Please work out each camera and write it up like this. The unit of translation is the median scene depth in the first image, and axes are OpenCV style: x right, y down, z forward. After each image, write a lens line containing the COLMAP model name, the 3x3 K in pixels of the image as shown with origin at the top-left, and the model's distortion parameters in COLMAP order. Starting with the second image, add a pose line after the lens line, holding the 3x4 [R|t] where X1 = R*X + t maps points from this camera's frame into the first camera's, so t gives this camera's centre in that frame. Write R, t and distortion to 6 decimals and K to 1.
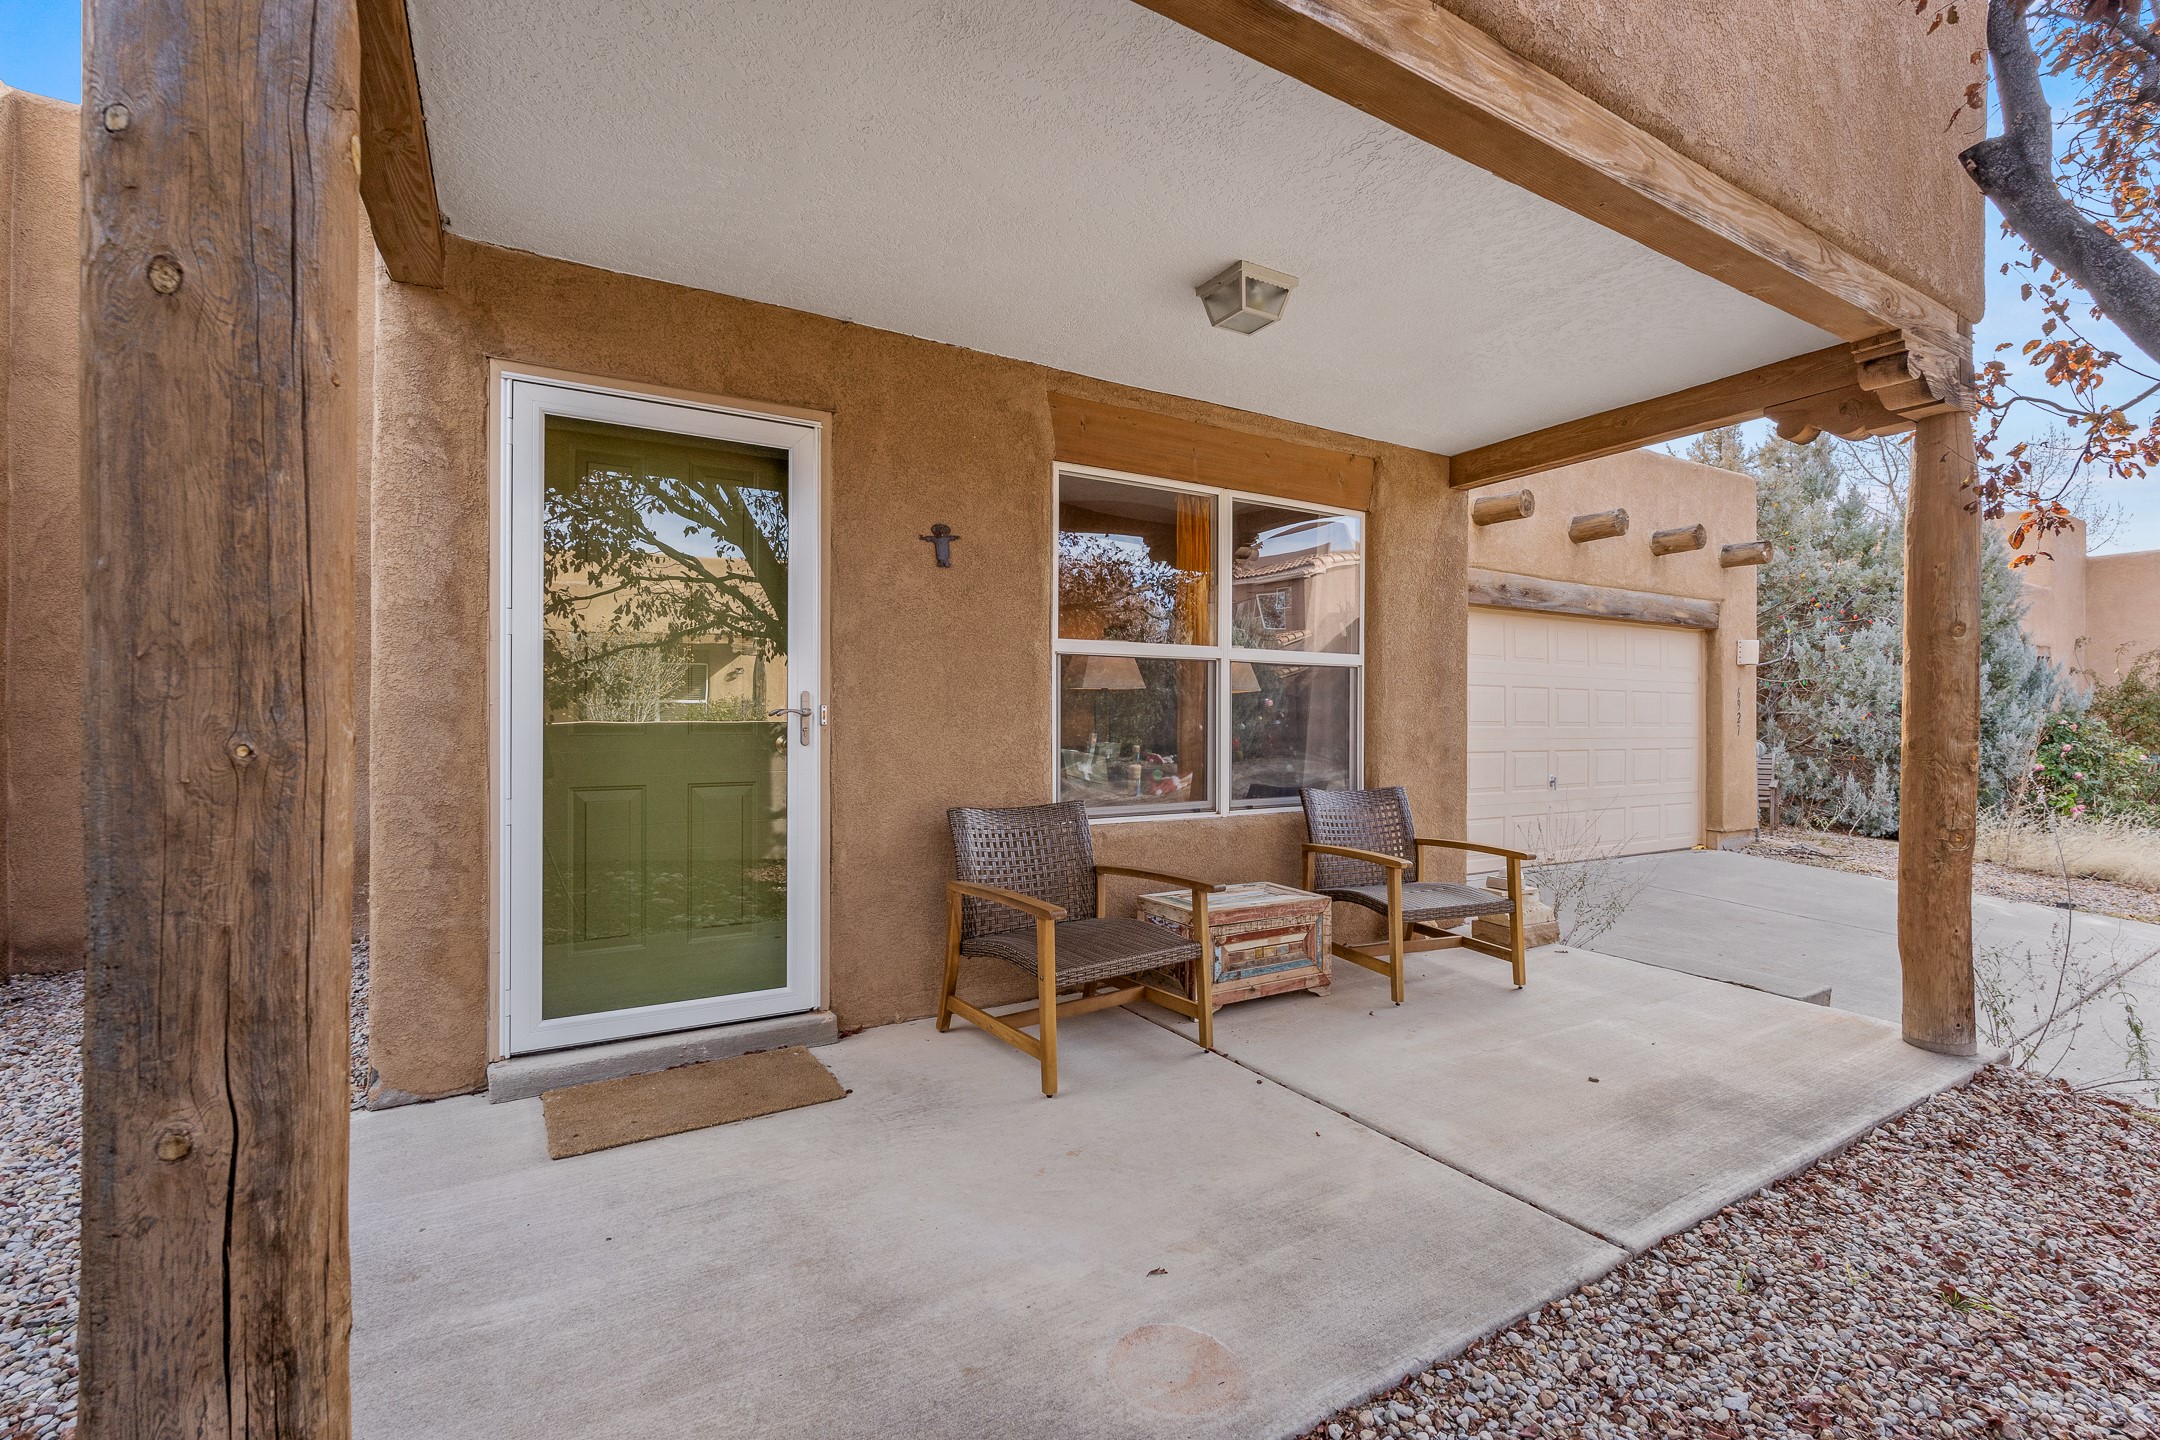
lens RADIAL K [[963.9, 0, 1091.1], [0, 963.9, 718.4], [0, 0, 1]] dist [-0.003755, 0.000389]
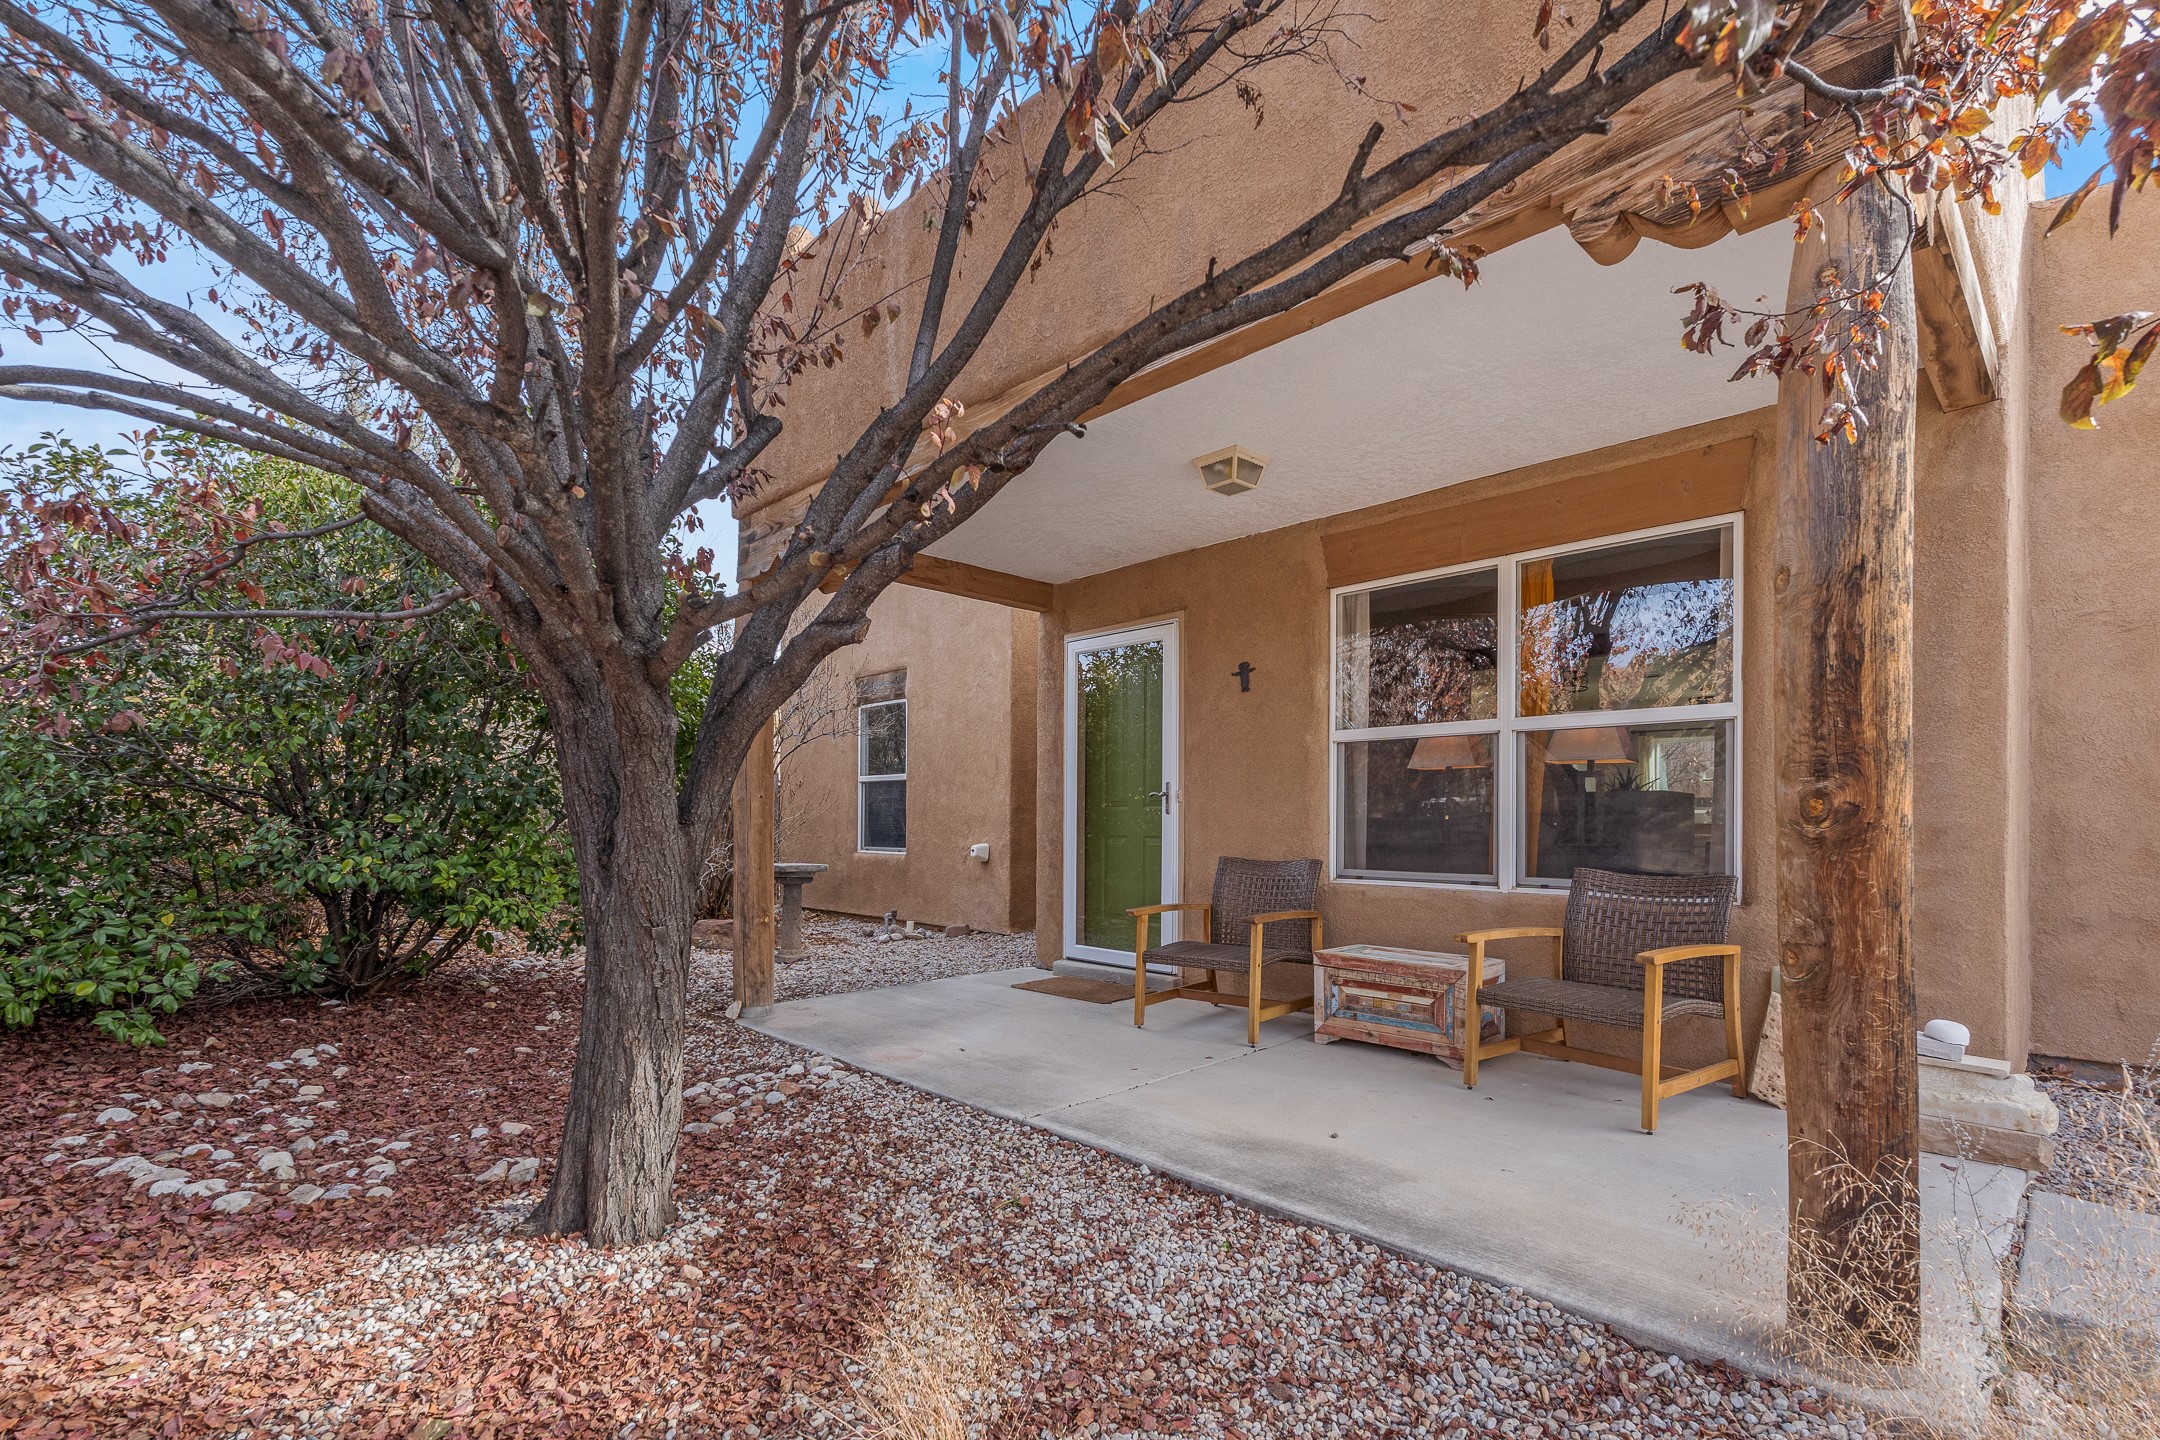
lens RADIAL K [[963.9, 0, 1029.3], [0, 963.9, 831.7], [0, 0, 1]] dist [-0.003755, 0.000389]
pose [[0.190687, 0.010379, -0.981596, 1.225277], [-0.006004, 0.999938, 0.009407, 0.041575], [0.981632, 0.004099, 0.190738, 0.416142]]
